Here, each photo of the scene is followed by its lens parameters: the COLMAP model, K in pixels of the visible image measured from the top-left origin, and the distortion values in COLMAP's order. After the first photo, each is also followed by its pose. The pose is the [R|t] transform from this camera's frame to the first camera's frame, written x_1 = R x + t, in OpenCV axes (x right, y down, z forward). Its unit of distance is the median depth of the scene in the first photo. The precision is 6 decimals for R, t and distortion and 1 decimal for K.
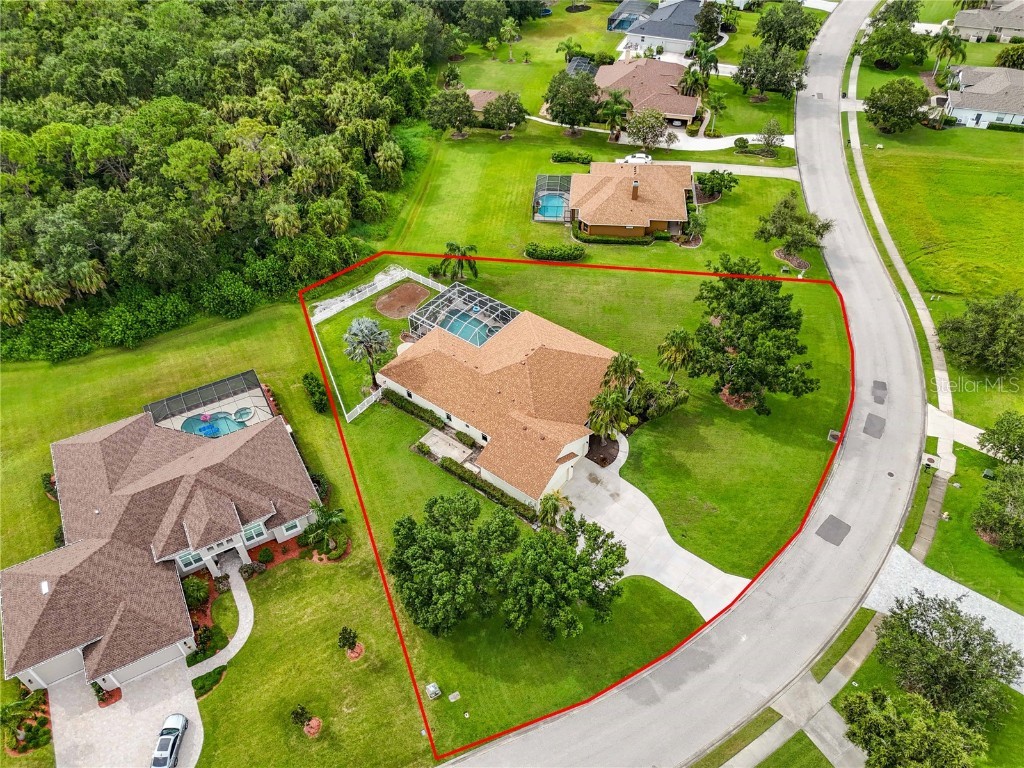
lens RADIAL K [[758.7, 0, 512.0], [0, 758.7, 384.0], [0, 0, 1]] dist [0.078492, -0.071329]
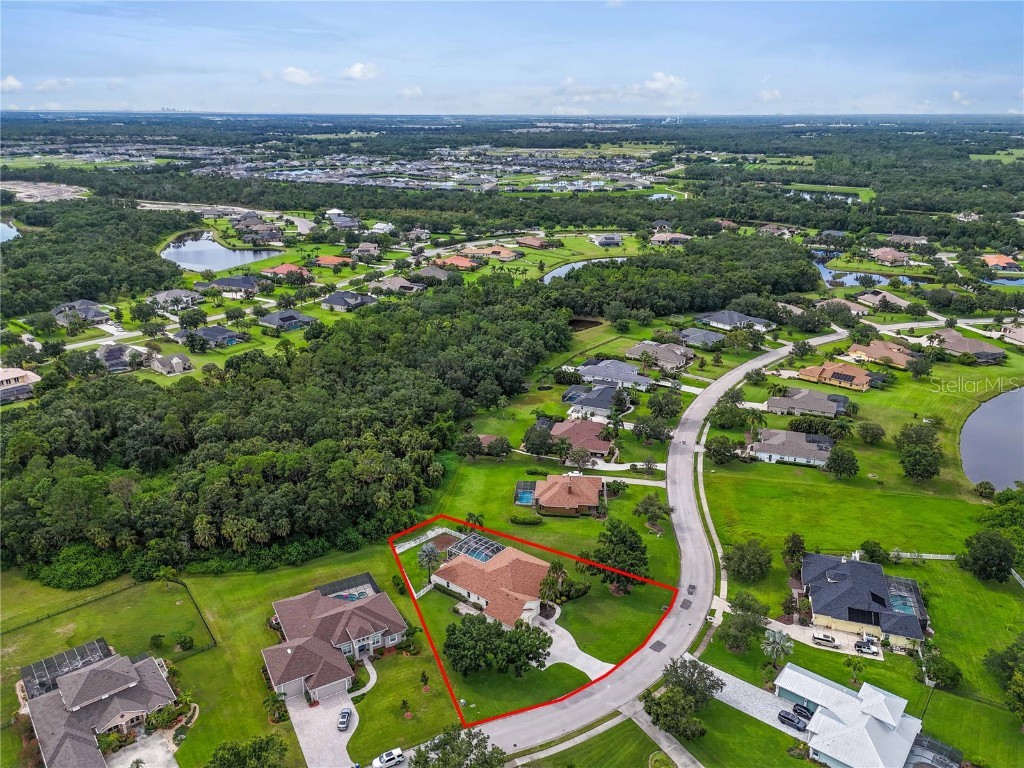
lens RADIAL K [[758.7, 0, 512.0], [0, 758.7, 384.0], [0, 0, 1]] dist [0.078492, -0.071329]
pose [[0.999802, 0.017399, 0.009666, -0.000866], [-0.011948, 0.913058, -0.407655, 0.290360], [-0.015918, 0.407459, 0.913085, -0.850693]]
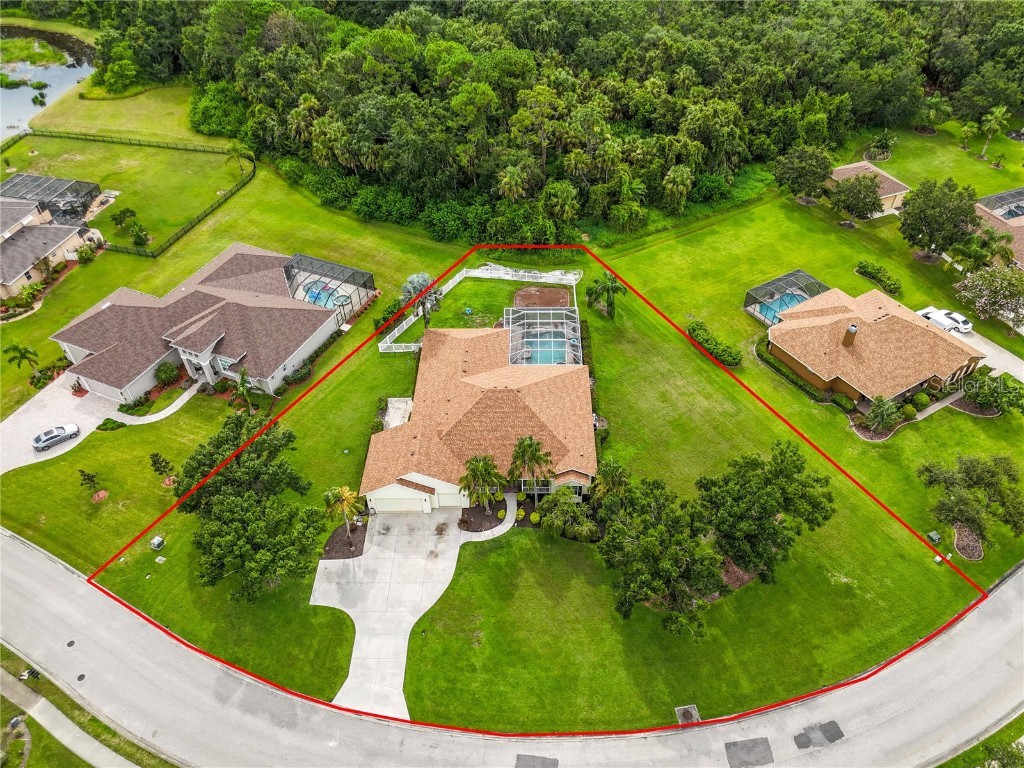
lens RADIAL K [[758.7, 0, 512.0], [0, 758.7, 384.0], [0, 0, 1]] dist [0.078492, -0.071329]
pose [[0.600073, 0.548243, -0.582531, 0.478740], [-0.549291, 0.811792, 0.198177, -0.198692], [0.581542, 0.201058, 0.788279, 0.222523]]
